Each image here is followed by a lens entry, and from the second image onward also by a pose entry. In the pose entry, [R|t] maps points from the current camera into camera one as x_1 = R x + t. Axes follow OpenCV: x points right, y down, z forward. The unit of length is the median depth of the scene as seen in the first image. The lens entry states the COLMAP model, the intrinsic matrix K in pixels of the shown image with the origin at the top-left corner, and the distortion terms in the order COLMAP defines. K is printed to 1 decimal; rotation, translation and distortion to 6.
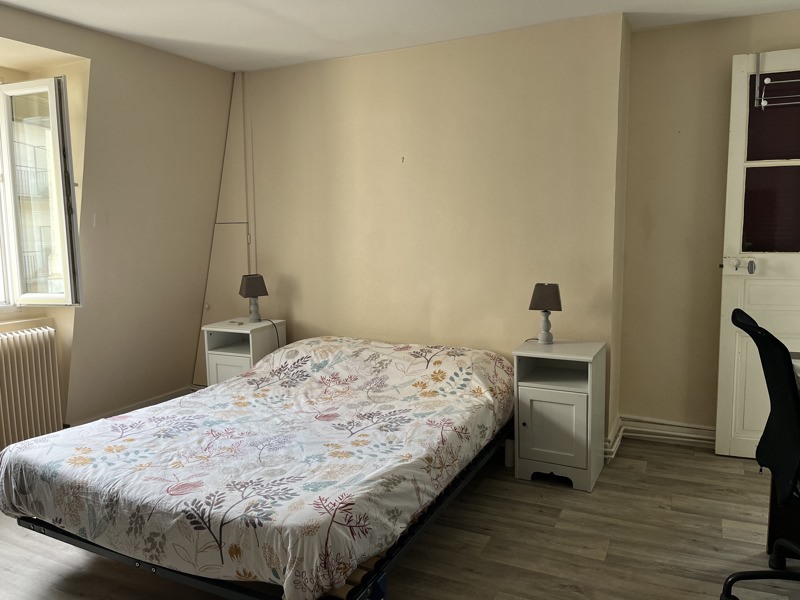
lens RADIAL K [[609.1, 0, 400.0], [0, 609.1, 300.0], [0, 0, 1]] dist [0.000298, 0.001149]
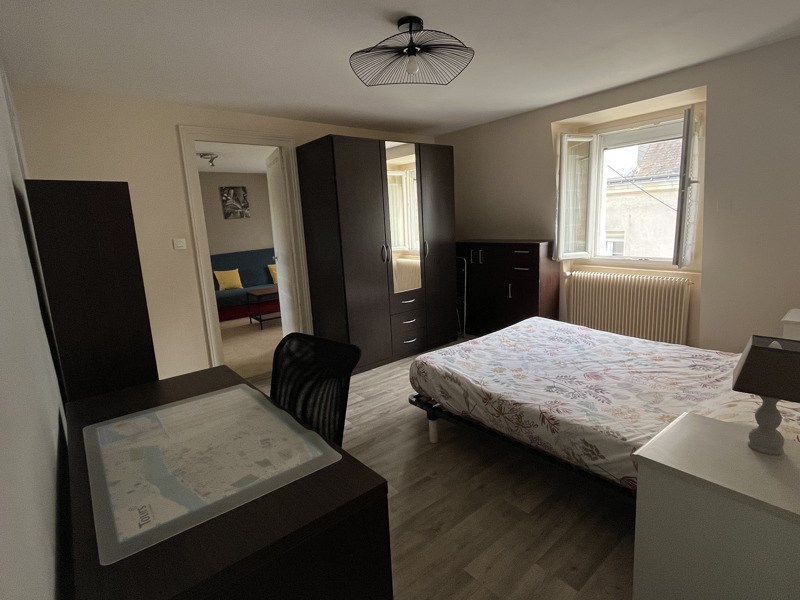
lens RADIAL K [[398.3, 0, 400.0], [0, 398.3, 300.0], [0, 0, 1]] dist [-0.000538, 0.000203]
pose [[-0.416662, 0.209787, -0.884524, 0.776417], [-0.050414, 0.966178, 0.252902, -0.154415], [0.907663, 0.149967, -0.391993, 0.974459]]
